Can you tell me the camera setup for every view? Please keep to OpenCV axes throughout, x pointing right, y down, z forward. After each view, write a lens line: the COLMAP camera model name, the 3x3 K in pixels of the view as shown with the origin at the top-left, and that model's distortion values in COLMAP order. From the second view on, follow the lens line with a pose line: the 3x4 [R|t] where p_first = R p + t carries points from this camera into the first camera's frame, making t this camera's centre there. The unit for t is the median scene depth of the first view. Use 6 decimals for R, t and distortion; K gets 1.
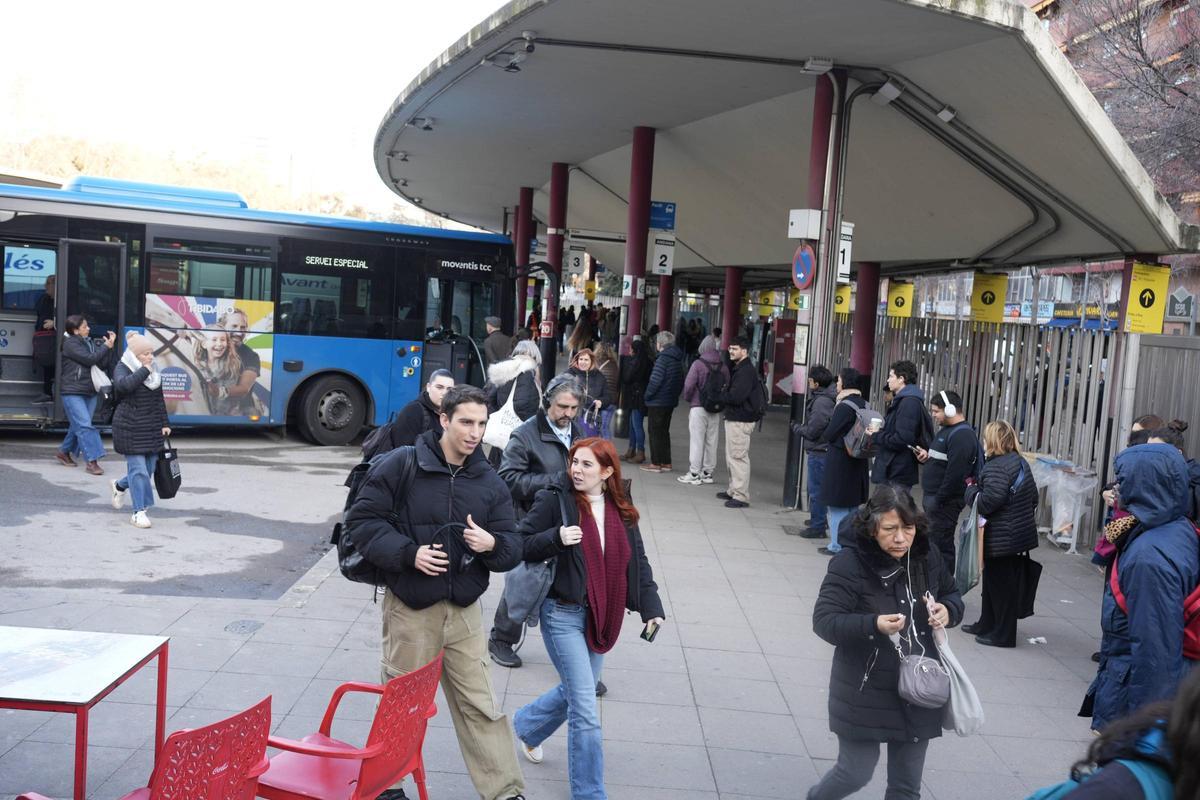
lens RADIAL K [[1145.5, 0, 600.0], [0, 1145.5, 400.0], [0, 0, 1]] dist [0.001663, 0.008874]
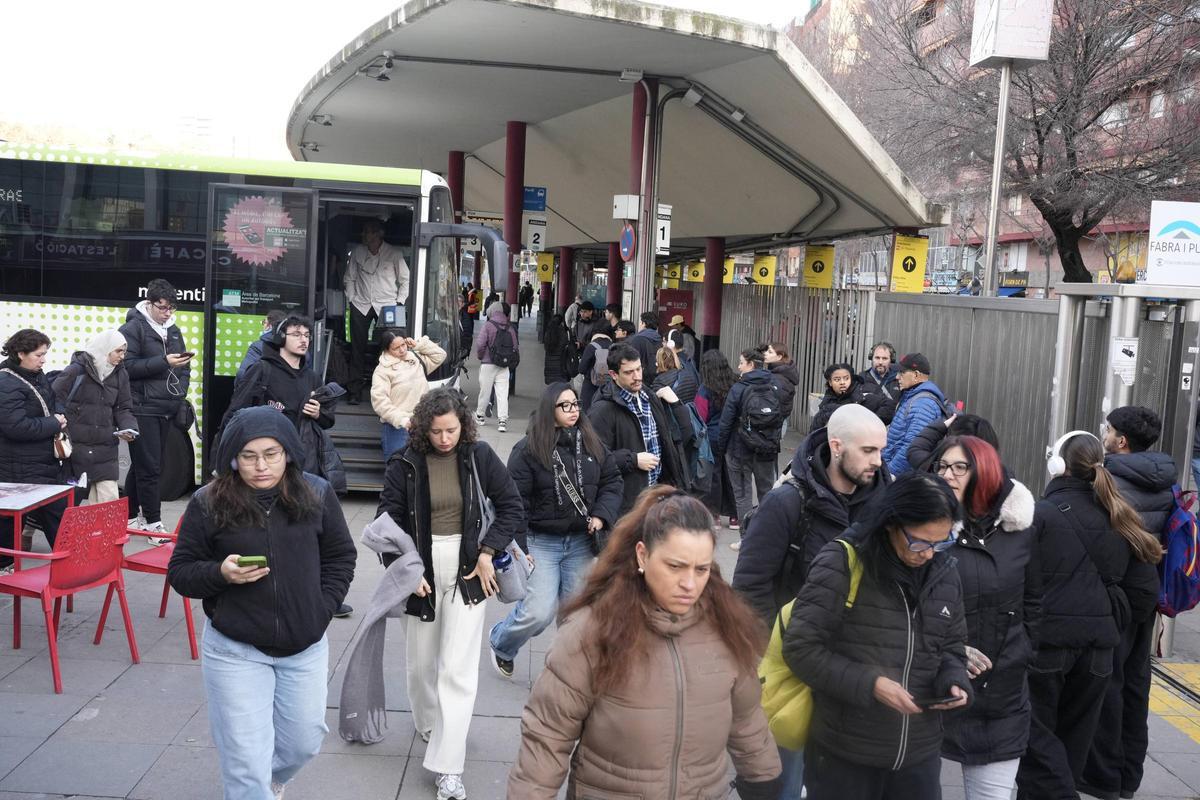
lens RADIAL K [[1145.5, 0, 600.0], [0, 1145.5, 400.0], [0, 0, 1]] dist [0.001663, 0.008874]
pose [[0.999133, -0.019827, 0.036616, 0.101340], [0.019097, 0.999614, 0.020185, 0.024481], [-0.037002, -0.019468, 0.999126, -0.205198]]
